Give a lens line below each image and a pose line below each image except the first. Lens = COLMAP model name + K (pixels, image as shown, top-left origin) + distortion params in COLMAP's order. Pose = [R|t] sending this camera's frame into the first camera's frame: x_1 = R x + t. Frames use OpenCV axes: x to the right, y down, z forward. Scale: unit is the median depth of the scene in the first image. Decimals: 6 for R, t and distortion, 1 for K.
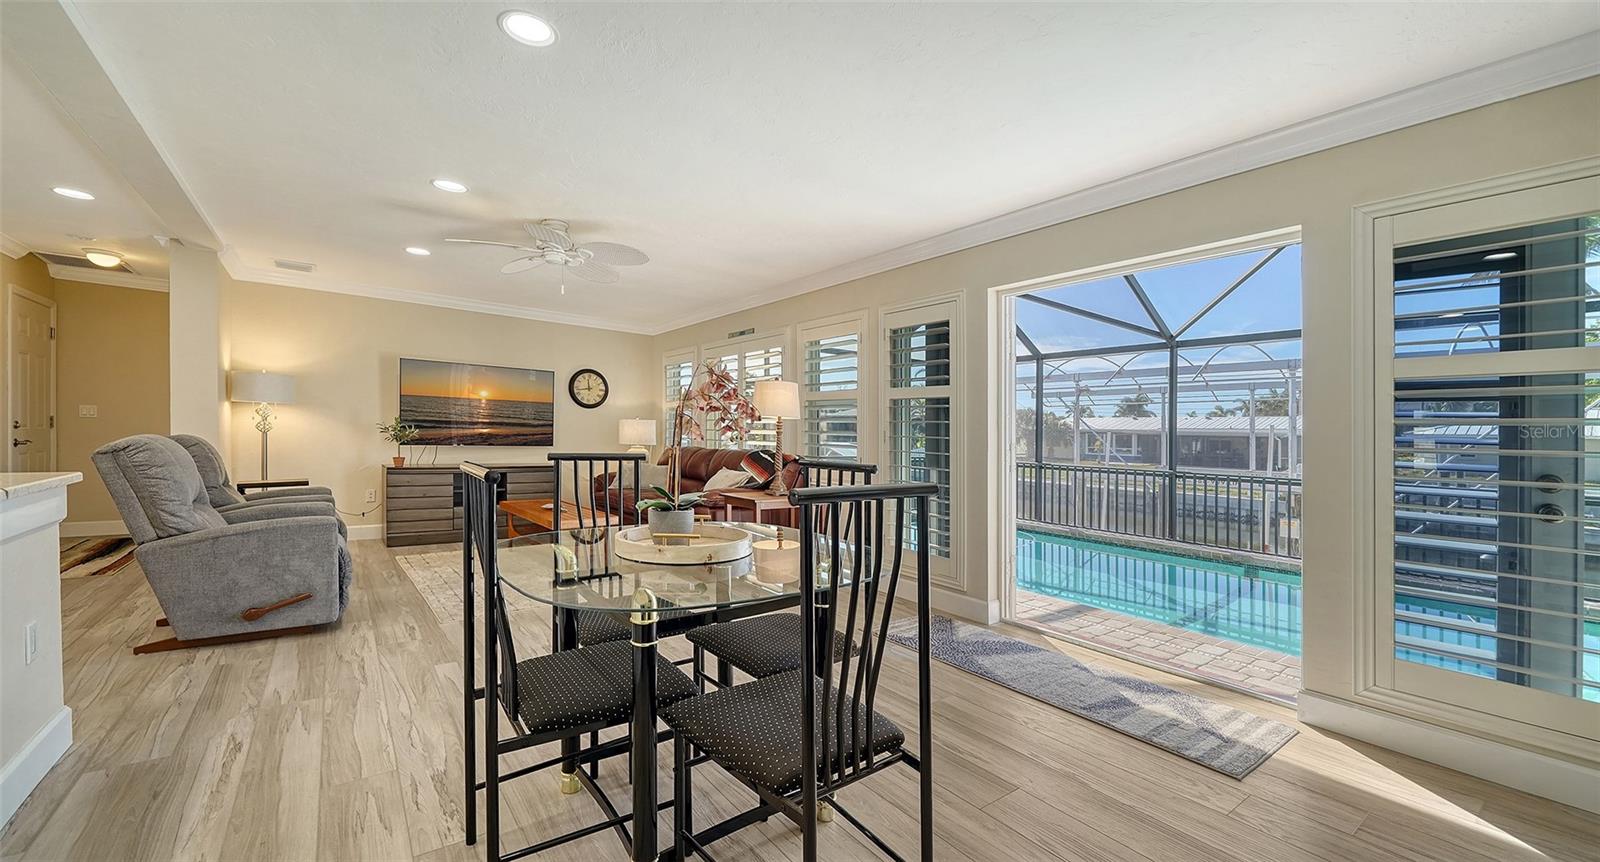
lens RADIAL K [[637.3, 0, 788.0], [0, 637.3, 440.9], [0, 0, 1]] dist [0.012546, 0.000030]
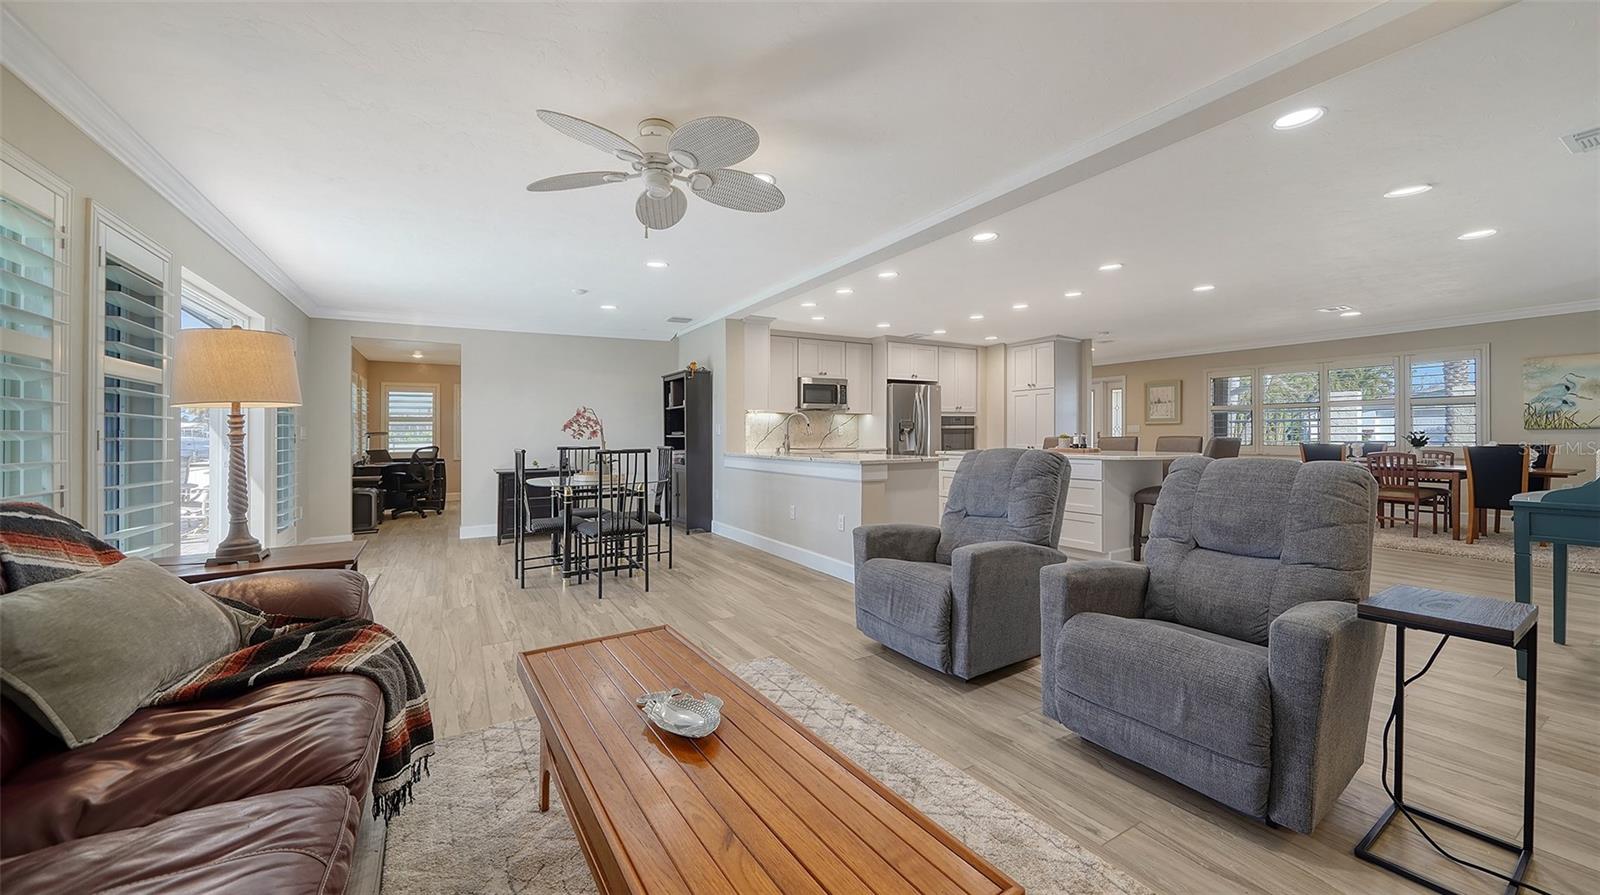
lens RADIAL K [[577.8, 0, 776.2], [0, 577.8, 432.5], [0, 0, 1]] dist [-0.000658, -0.001149]
pose [[-0.993903, -0.016697, 0.108988, -0.567659], [-0.015745, 0.999830, 0.009590, -0.031087], [-0.109129, 0.007815, -0.993997, 1.624420]]
